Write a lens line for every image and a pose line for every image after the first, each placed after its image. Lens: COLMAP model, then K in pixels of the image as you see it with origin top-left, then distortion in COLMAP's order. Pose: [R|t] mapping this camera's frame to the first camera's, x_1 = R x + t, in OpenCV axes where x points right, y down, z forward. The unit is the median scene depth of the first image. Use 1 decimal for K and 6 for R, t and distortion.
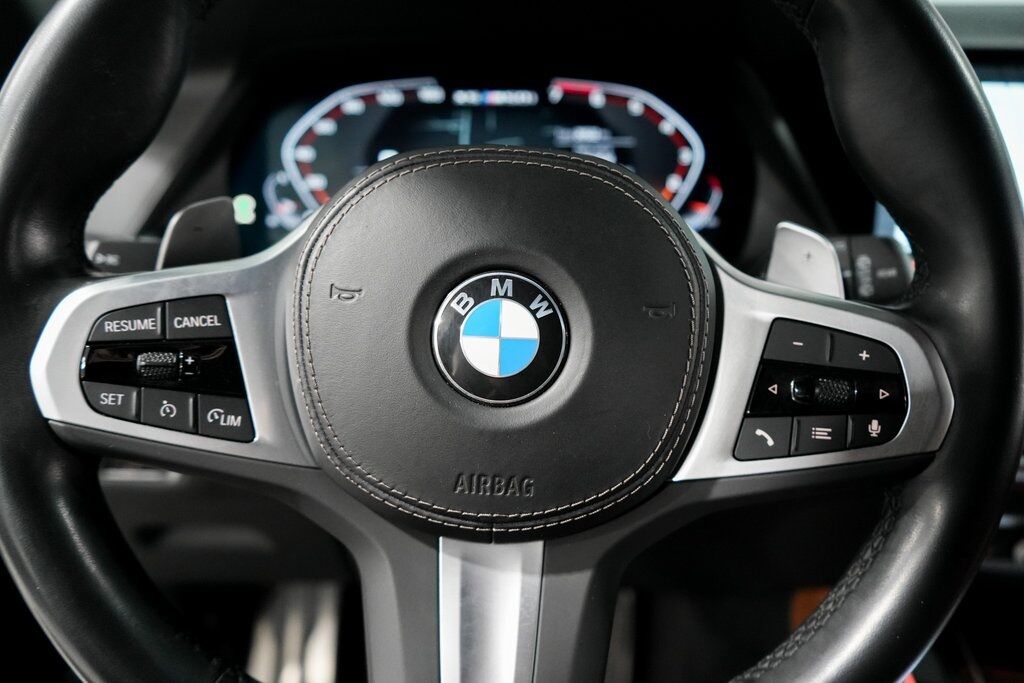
lens RADIAL K [[822.3, 0, 517.0], [0, 822.3, 338.2], [0, 0, 1]] dist [-0.013705, 0.015141]
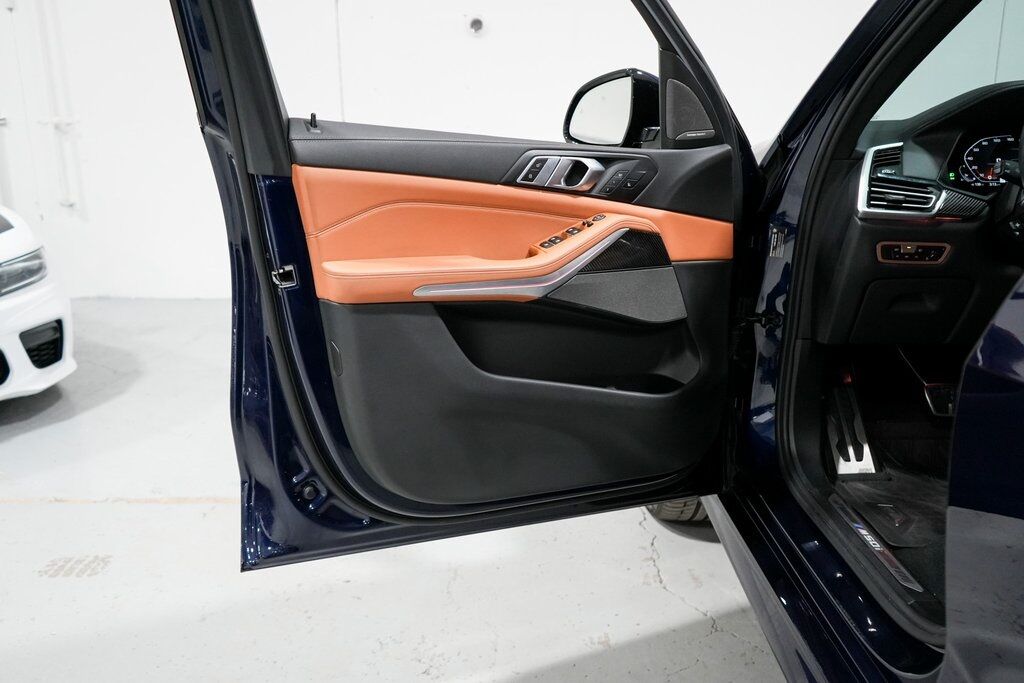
lens RADIAL K [[822.3, 0, 509.1], [0, 822.3, 346.6], [0, 0, 1]] dist [-0.013705, 0.015141]
pose [[0.999423, -0.004597, -0.033639, -3.409837], [-0.001177, 0.985501, -0.169667, 1.782441], [0.033931, 0.169608, 0.984927, -3.501325]]
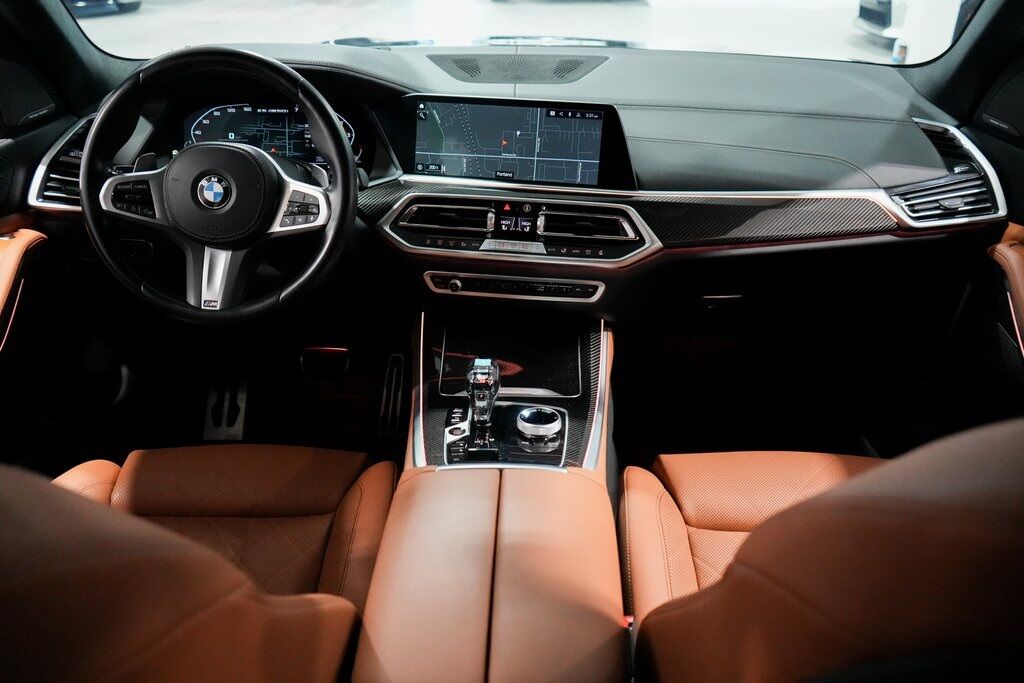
lens RADIAL K [[822.3, 0, 513.3], [0, 822.3, 346.4], [0, 0, 1]] dist [-0.013705, 0.015141]
pose [[0.998643, 0.031594, -0.041411, 1.554884], [-0.027838, 0.995703, 0.088318, 0.340341], [0.044023, -0.087046, 0.995231, -2.853341]]
